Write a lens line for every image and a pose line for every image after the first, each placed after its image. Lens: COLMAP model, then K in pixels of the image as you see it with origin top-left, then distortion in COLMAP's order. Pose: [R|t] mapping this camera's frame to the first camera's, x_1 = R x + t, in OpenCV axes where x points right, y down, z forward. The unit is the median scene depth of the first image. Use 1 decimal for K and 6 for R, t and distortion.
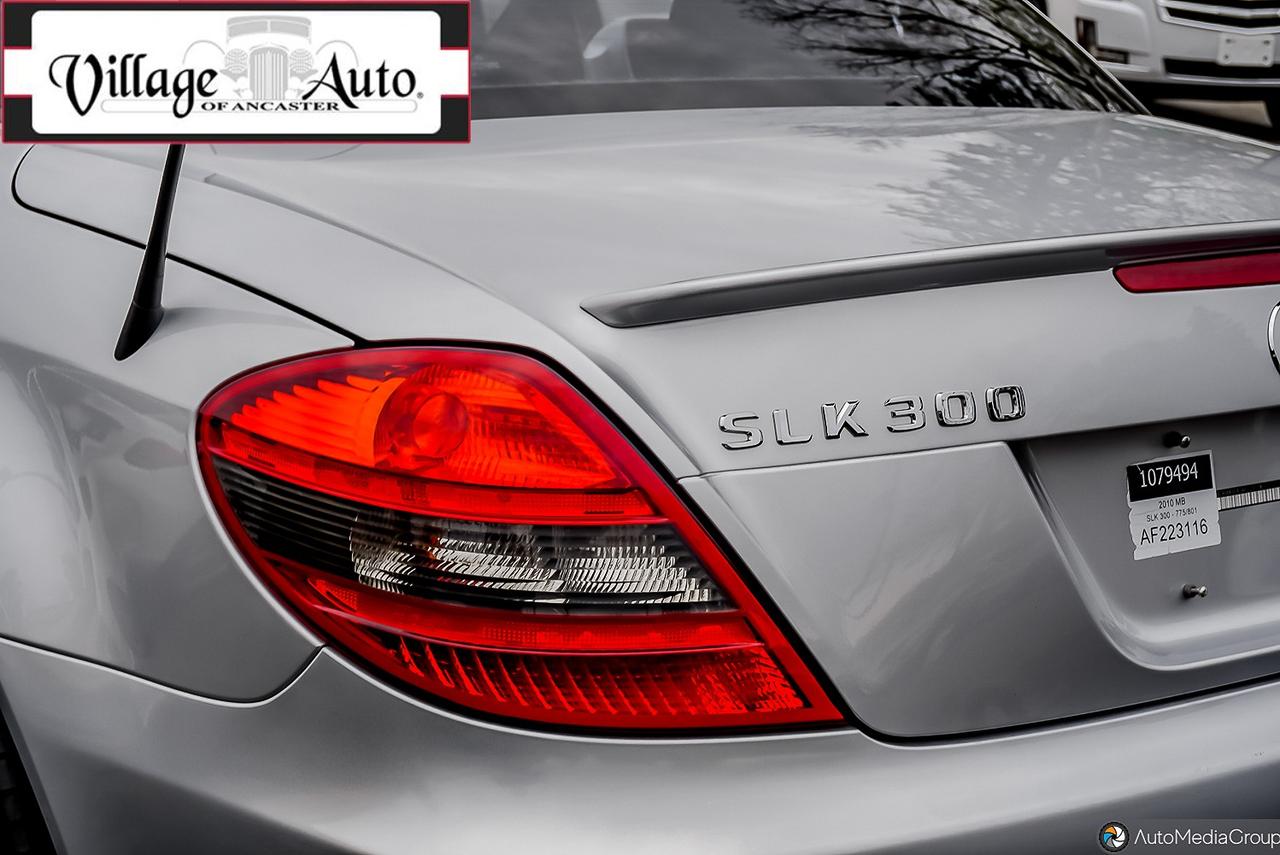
lens RADIAL K [[1896.8, 0, 641.5], [0, 1896.8, 430.0], [0, 0, 1]] dist [0.056647, 0.026874]
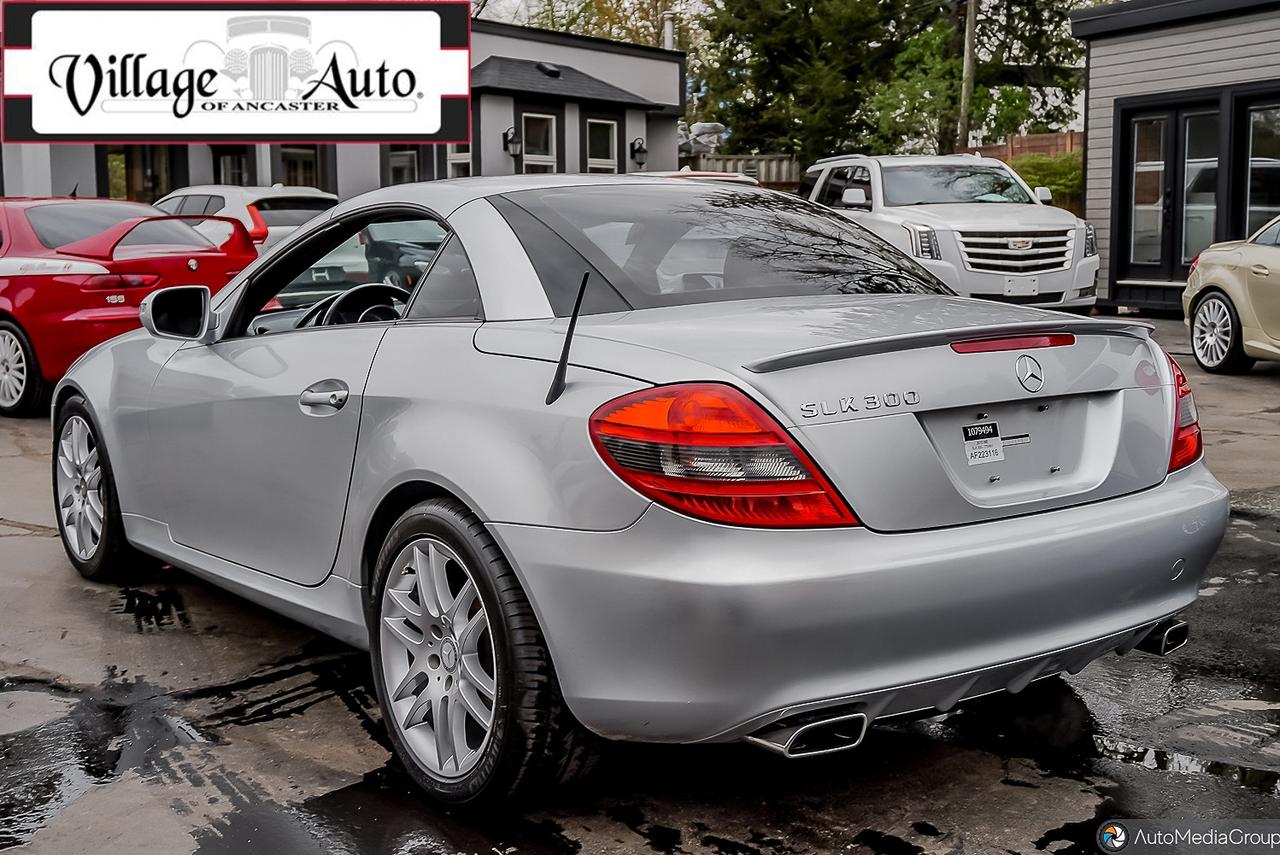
lens RADIAL K [[1352.6, 0, 635.7], [0, 1352.6, 426.4], [0, 0, 1]] dist [0.091191, 0.003723]
pose [[0.998646, -0.051589, 0.006670, -0.183765], [0.051987, 0.994253, -0.093582, 0.170329], [-0.001804, 0.093802, 0.995589, -0.773590]]
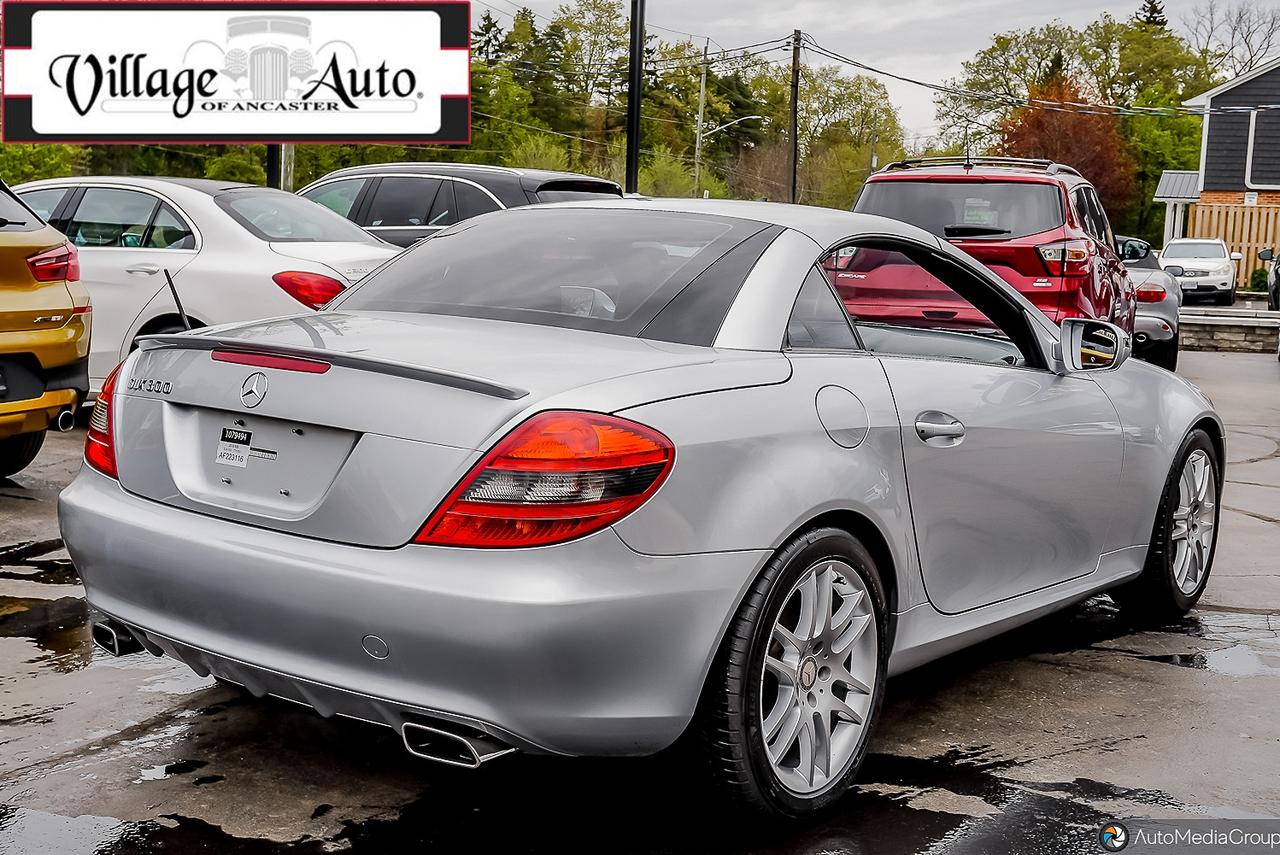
lens RADIAL K [[1450.5, 0, 639.6], [0, 1450.5, 424.5], [0, 0, 1]] dist [0.045072, -0.002857]
pose [[0.325141, 0.090312, -0.941343, 2.534277], [-0.236656, 0.971526, 0.011466, -0.157279], [0.915575, 0.219046, 0.337256, 0.907155]]
